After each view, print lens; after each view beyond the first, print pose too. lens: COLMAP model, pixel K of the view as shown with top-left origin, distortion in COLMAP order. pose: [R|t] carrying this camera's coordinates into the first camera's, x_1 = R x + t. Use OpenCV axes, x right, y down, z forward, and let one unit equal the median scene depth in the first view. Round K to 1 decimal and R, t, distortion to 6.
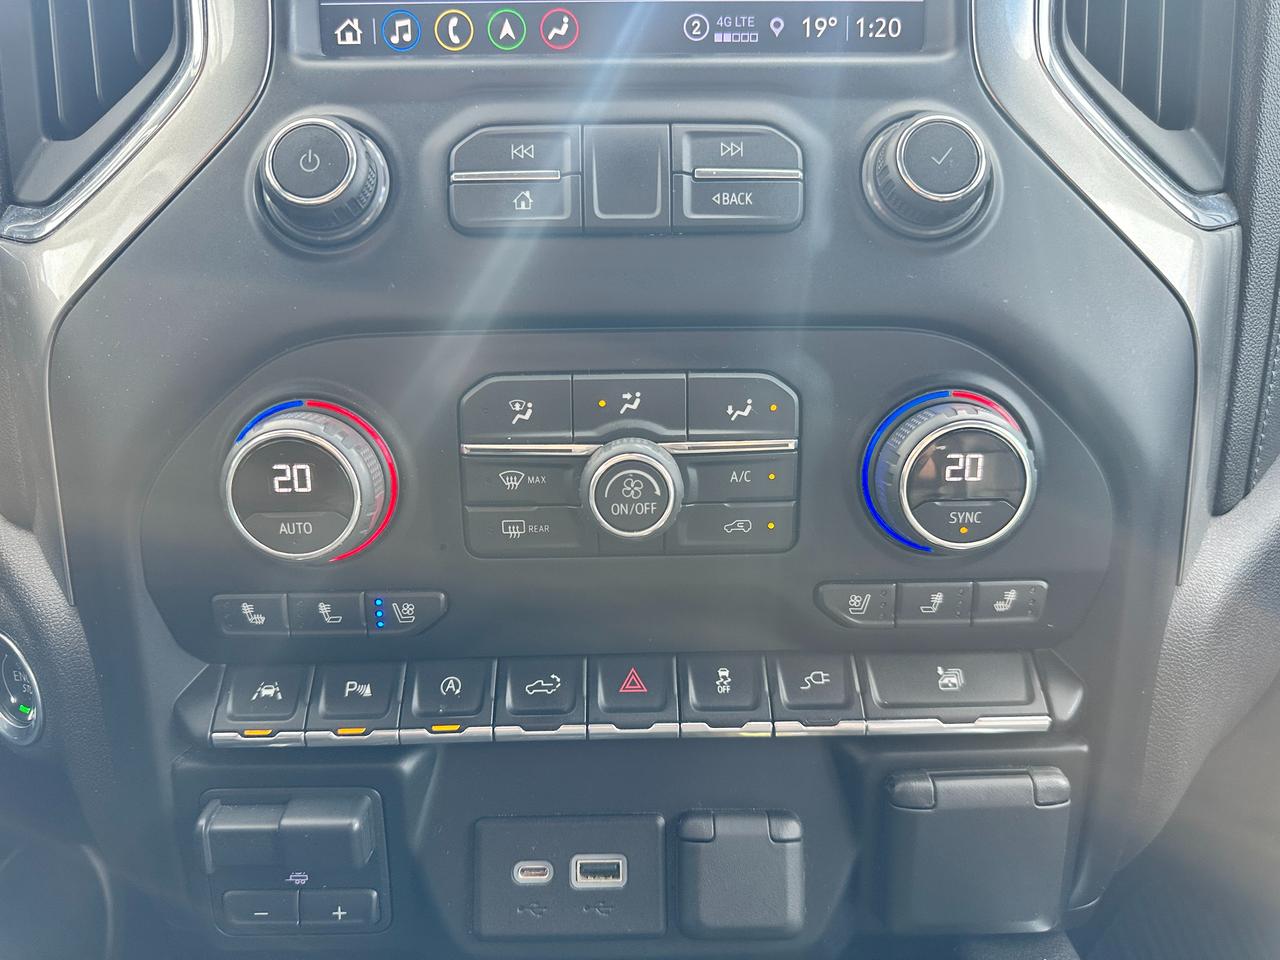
lens RADIAL K [[901.9, 0, 640.0], [0, 901.9, 480.0], [0, 0, 1]] dist [0.079548, -0.106610]
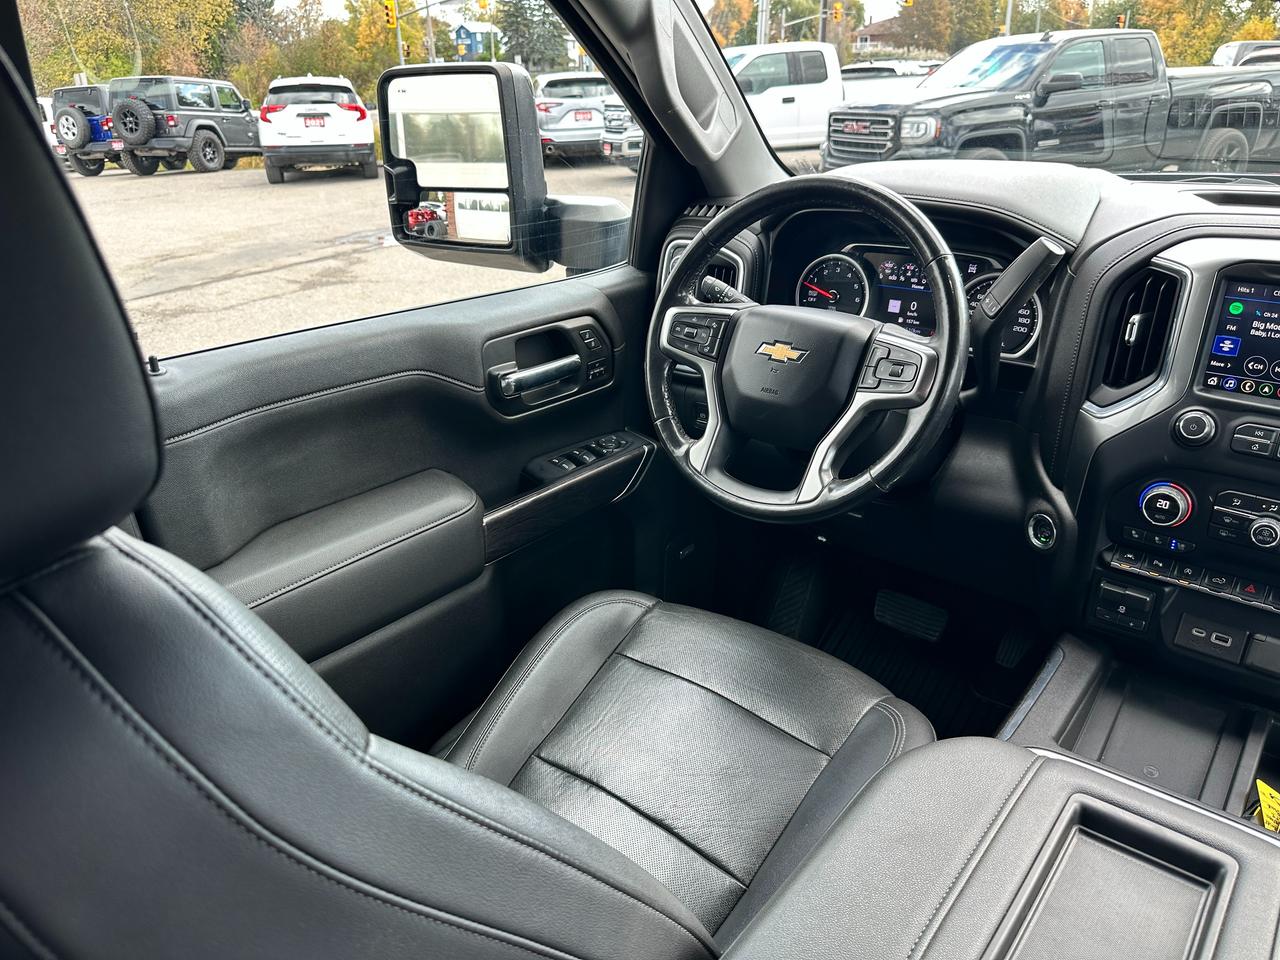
lens RADIAL K [[910.1, 0, 641.7], [0, 910.1, 475.4], [0, 0, 1]] dist [0.022287, -0.034082]
pose [[0.759841, 0.254924, -0.598043, 0.196517], [-0.184191, 0.966635, 0.178019, -0.362980], [0.623471, -0.025112, 0.781443, -3.042793]]
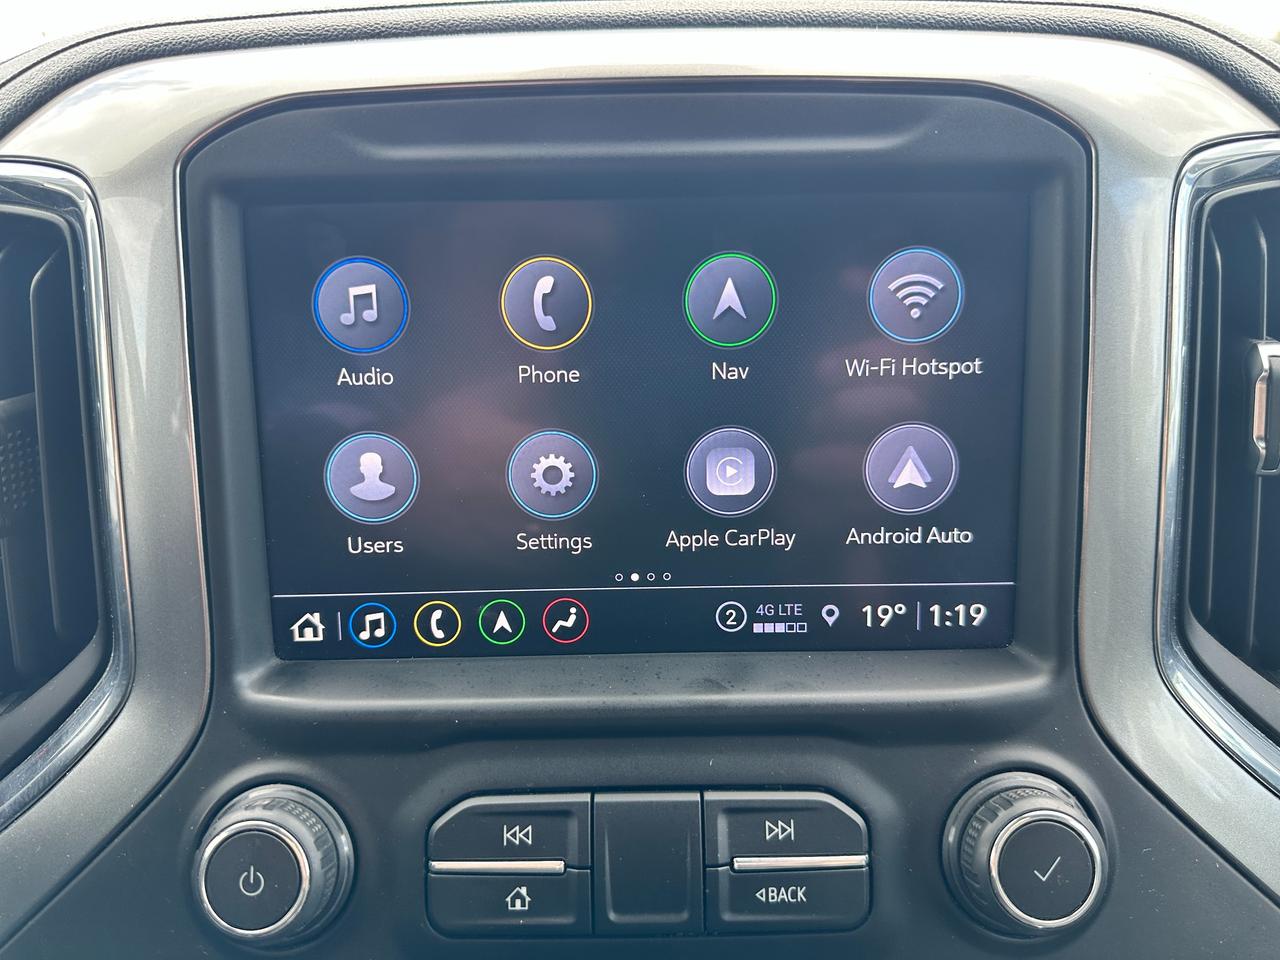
lens RADIAL K [[913.2, 0, 632.2], [0, 913.2, 475.5], [0, 0, 1]] dist [0.010436, -0.004991]
pose [[0.999825, -0.003883, -0.018296, -0.011426], [0.003927, 0.999989, 0.002384, -0.627865], [0.018286, -0.002455, 0.999830, 0.183885]]
